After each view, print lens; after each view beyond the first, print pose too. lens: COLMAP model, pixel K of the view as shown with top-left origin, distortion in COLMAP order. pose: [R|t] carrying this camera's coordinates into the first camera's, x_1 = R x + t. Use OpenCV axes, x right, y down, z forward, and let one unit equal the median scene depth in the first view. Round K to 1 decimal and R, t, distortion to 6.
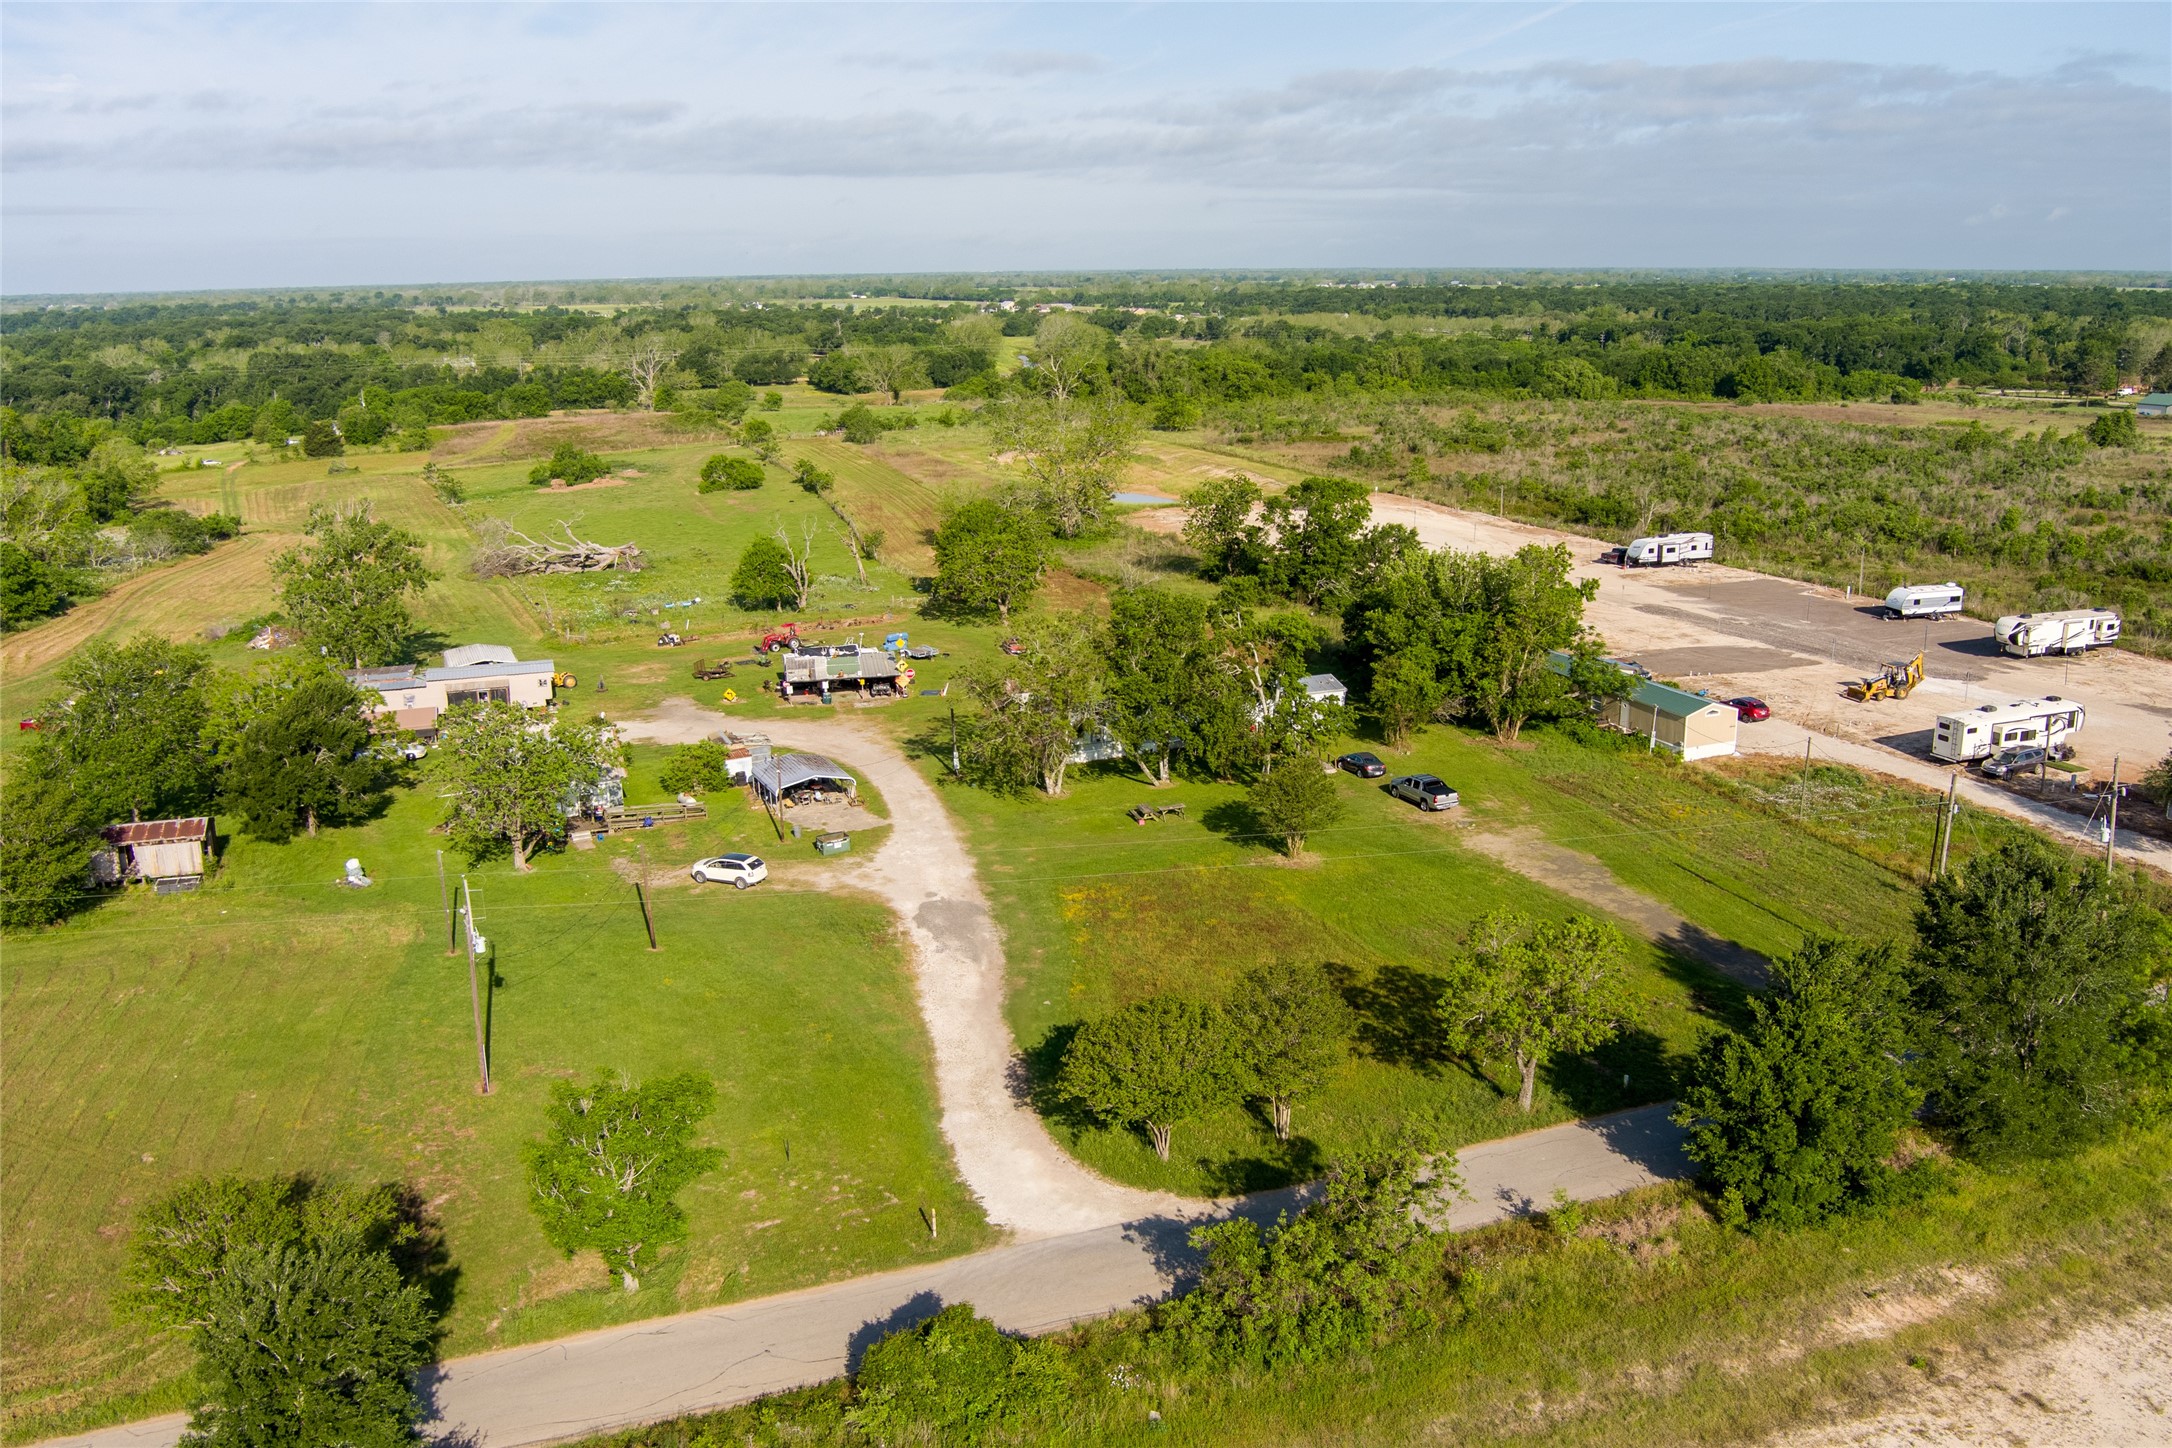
lens RADIAL K [[1755.2, 0, 1071.9], [0, 1755.2, 728.1], [0, 0, 1]] dist [-0.077672, 0.007828]
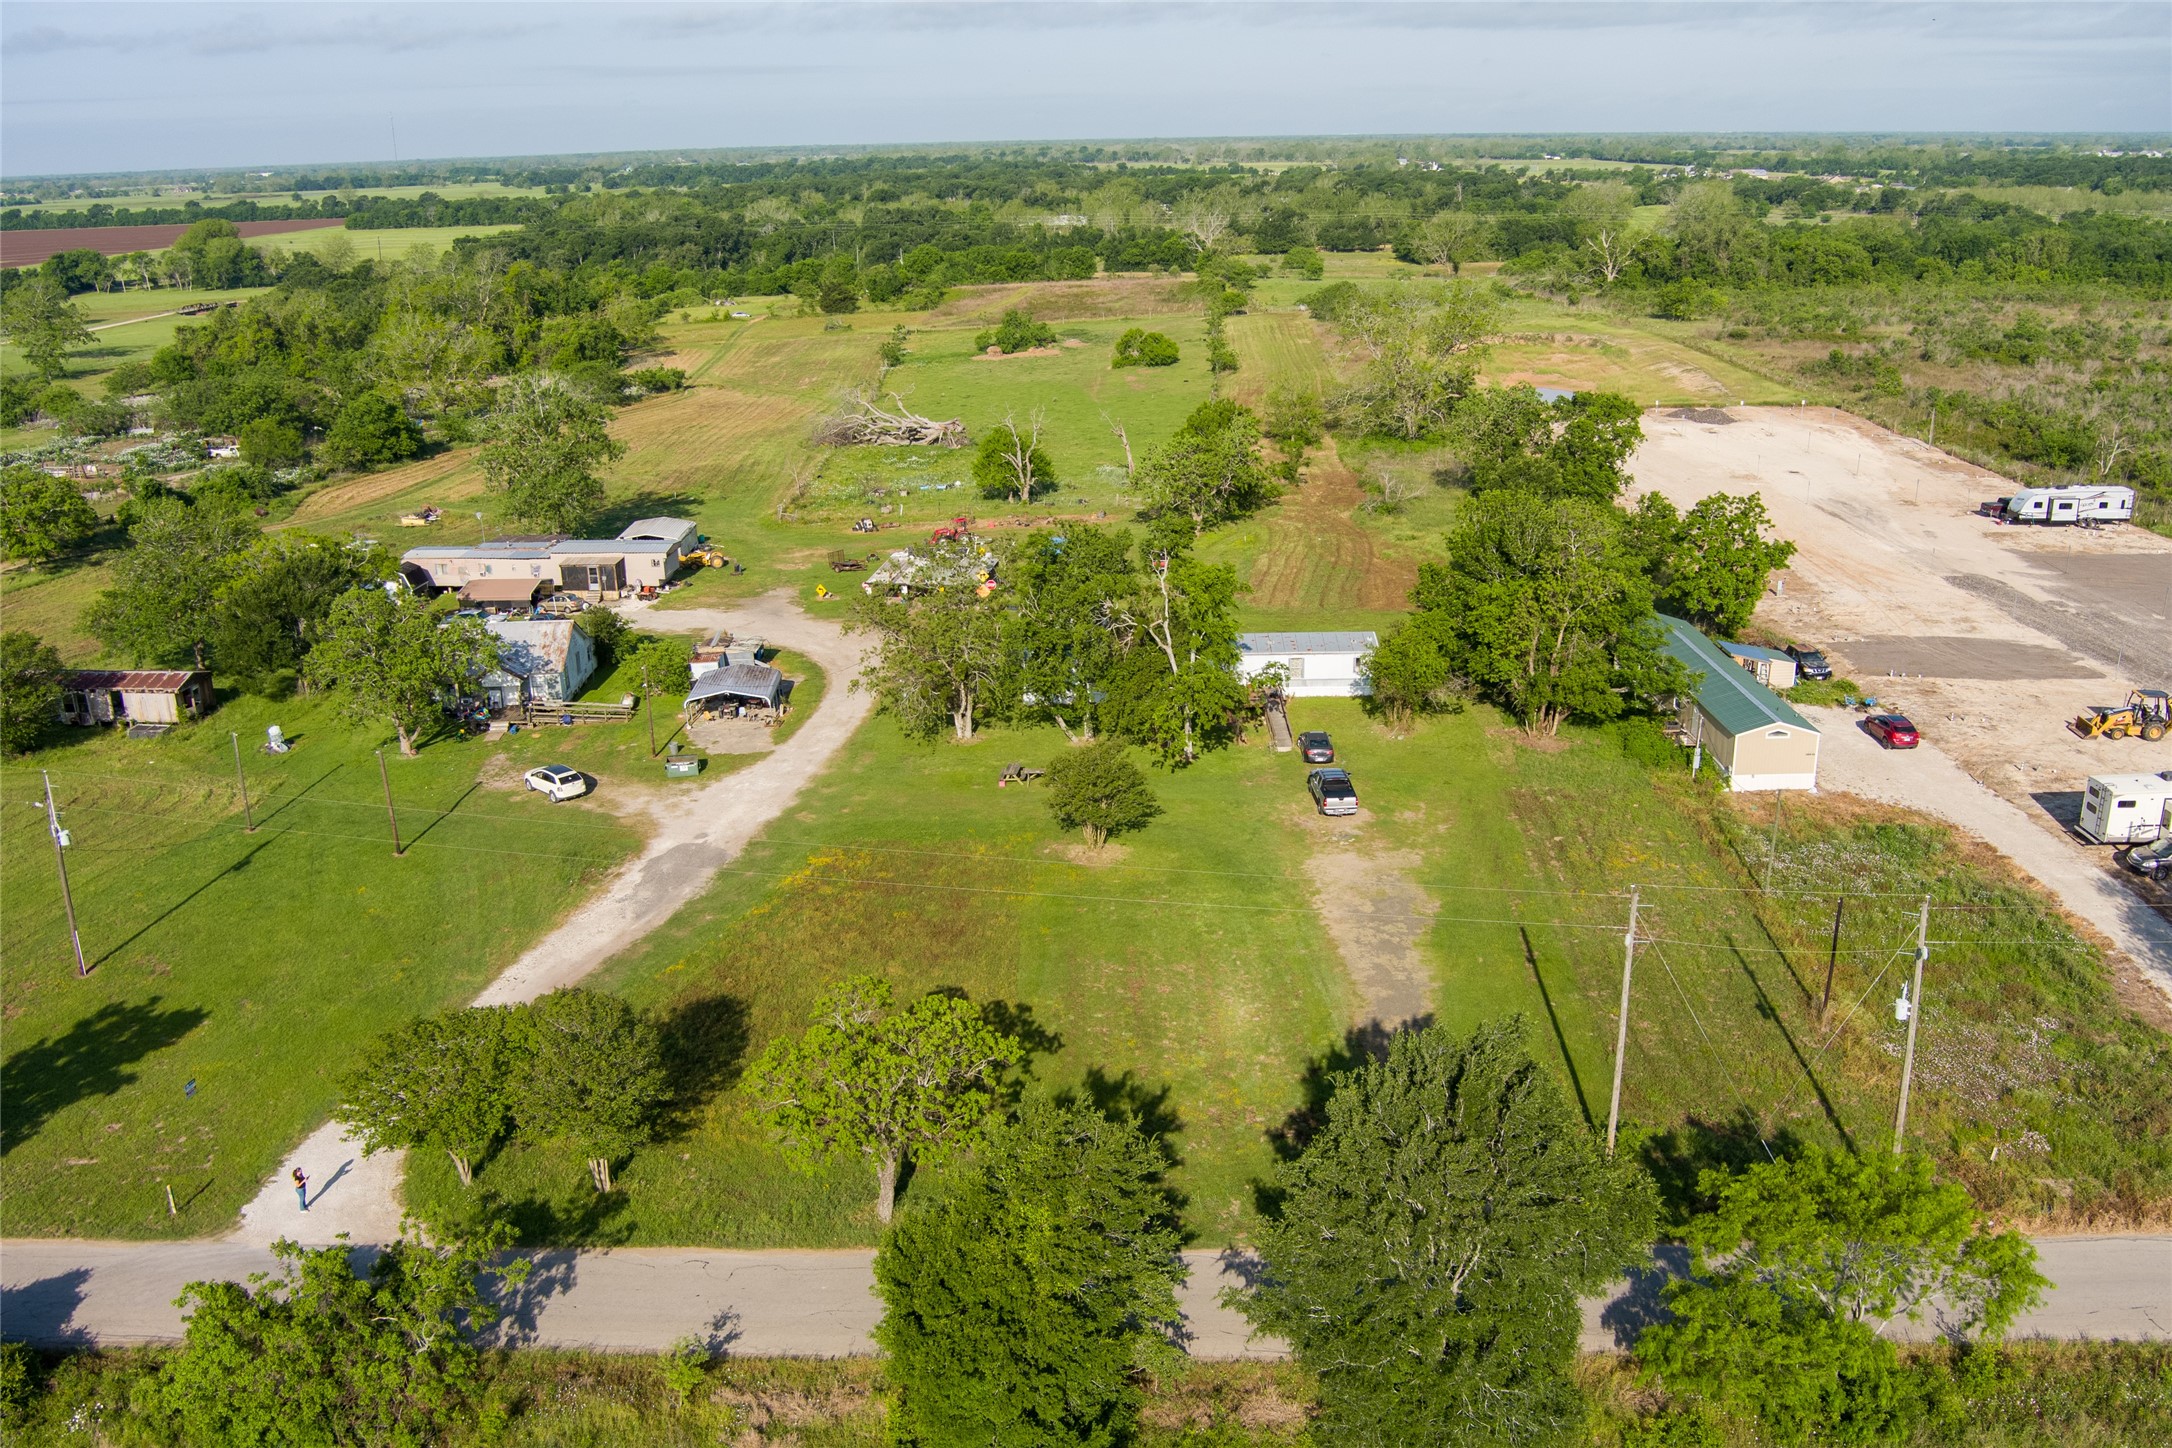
lens RADIAL K [[1755.2, 0, 1071.9], [0, 1755.2, 728.1], [0, 0, 1]] dist [-0.077672, 0.007828]
pose [[0.922795, 0.117047, -0.367083, 0.335837], [-0.088592, 0.991671, 0.093493, -0.051886], [0.374968, -0.053754, 0.925478, 0.154543]]
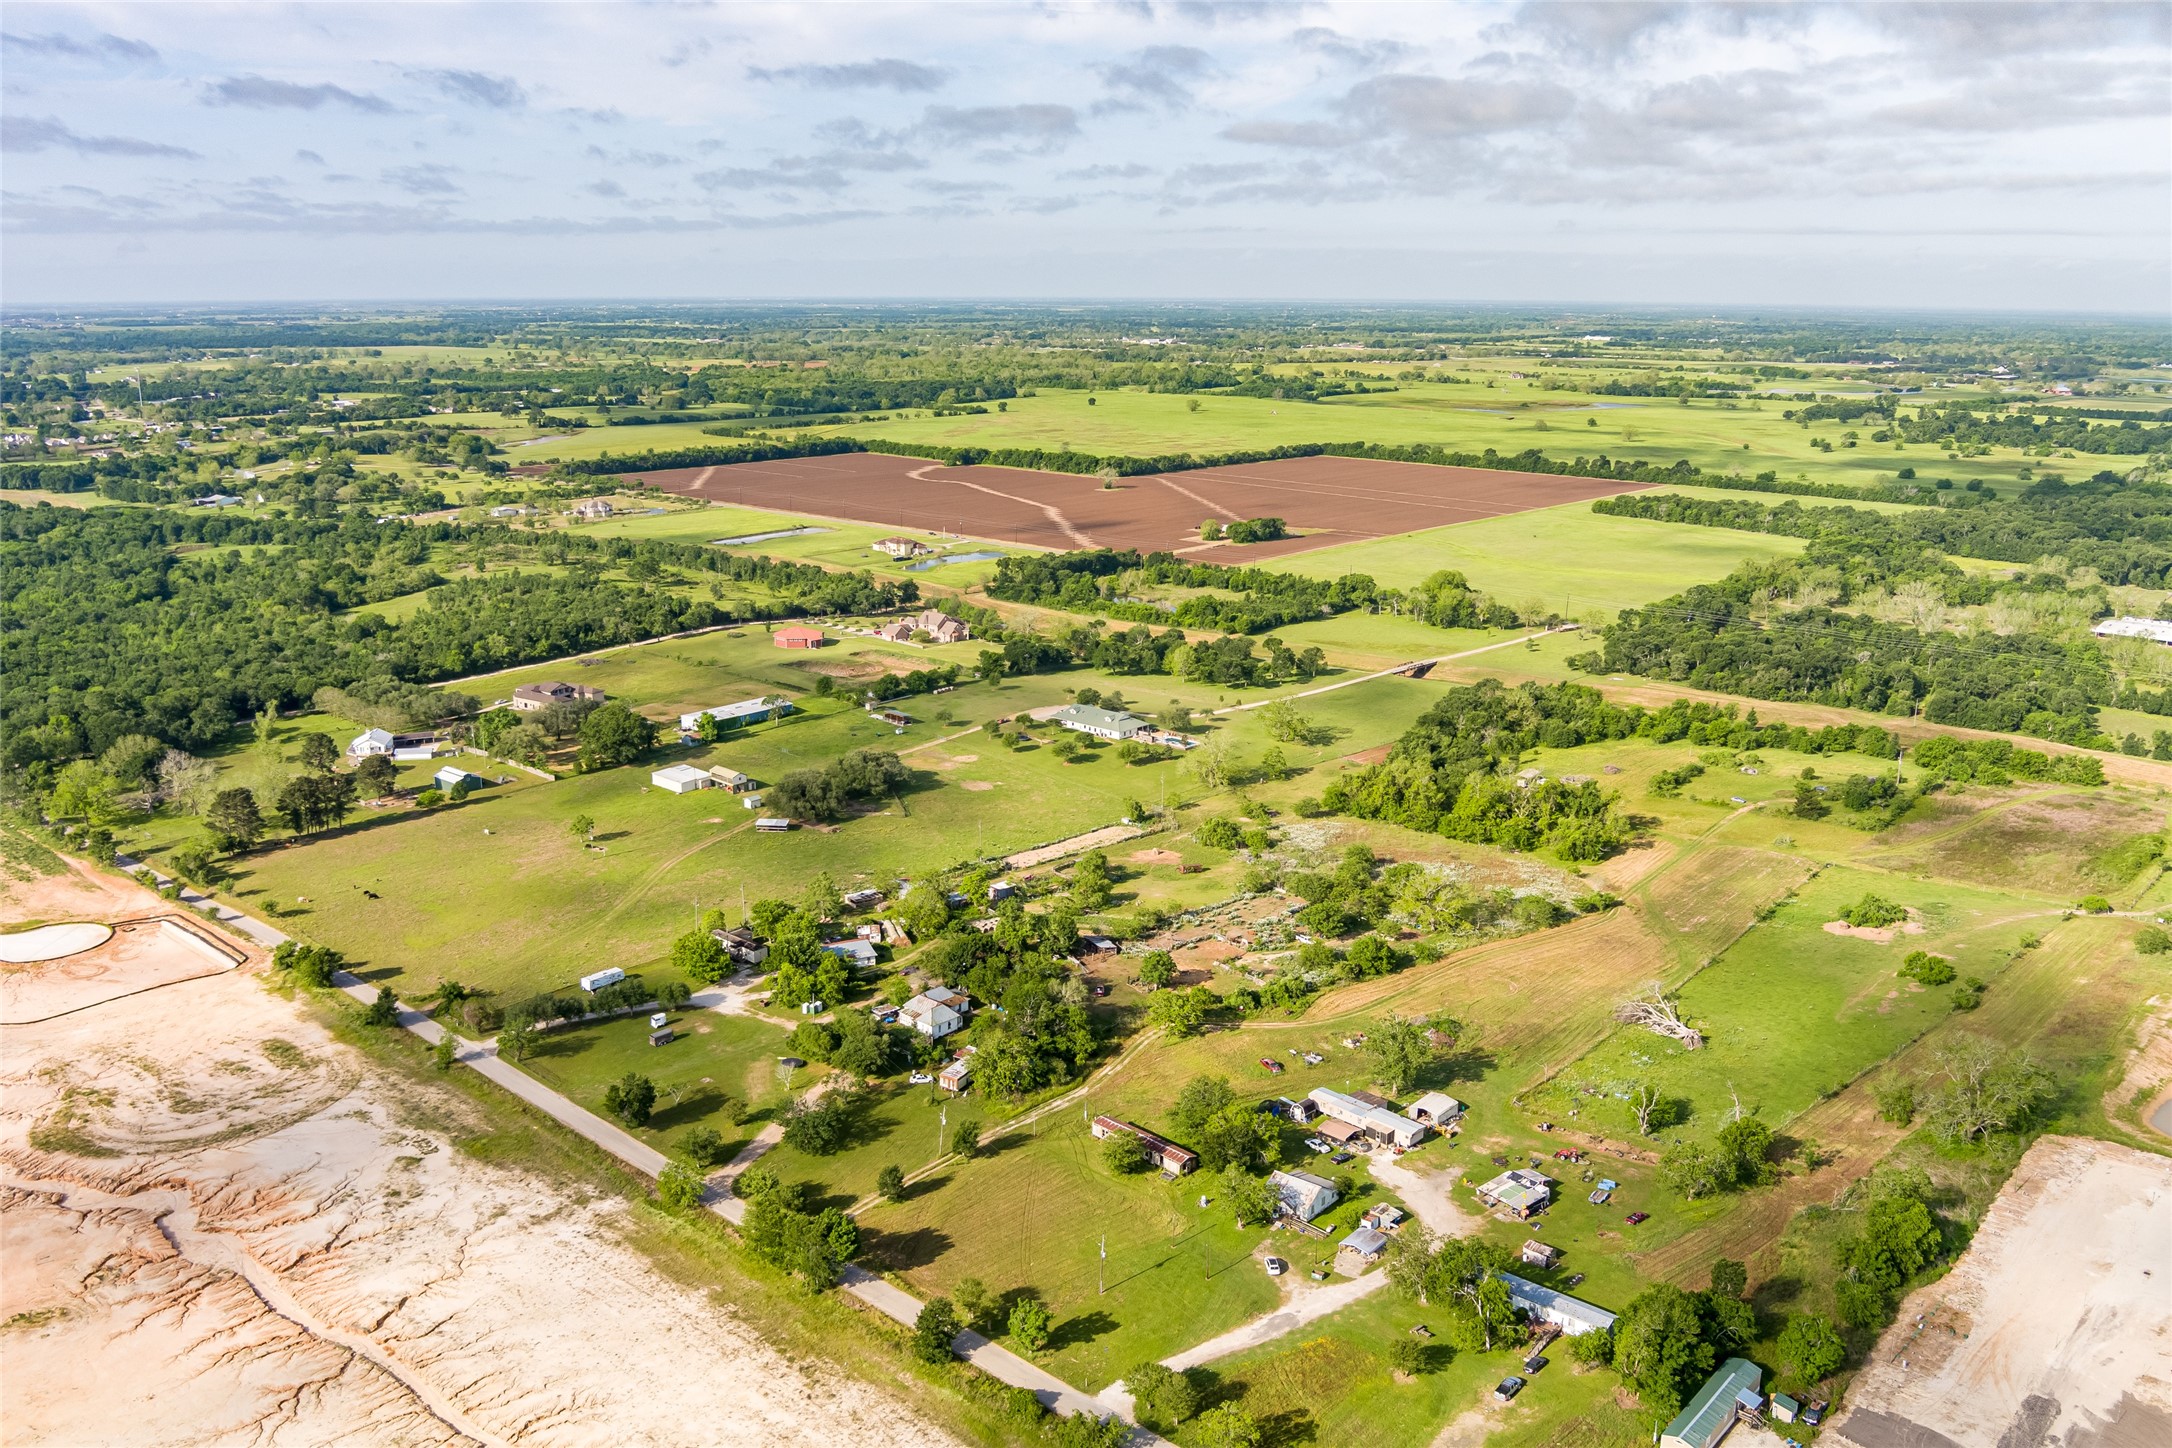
lens RADIAL K [[1755.2, 0, 1071.9], [0, 1755.2, 728.1], [0, 0, 1]] dist [-0.077672, 0.007828]
pose [[0.437447, 0.229725, -0.869406, 1.405199], [-0.227732, 0.963602, 0.140030, -0.793182], [0.869930, 0.136736, 0.473841, -0.505303]]
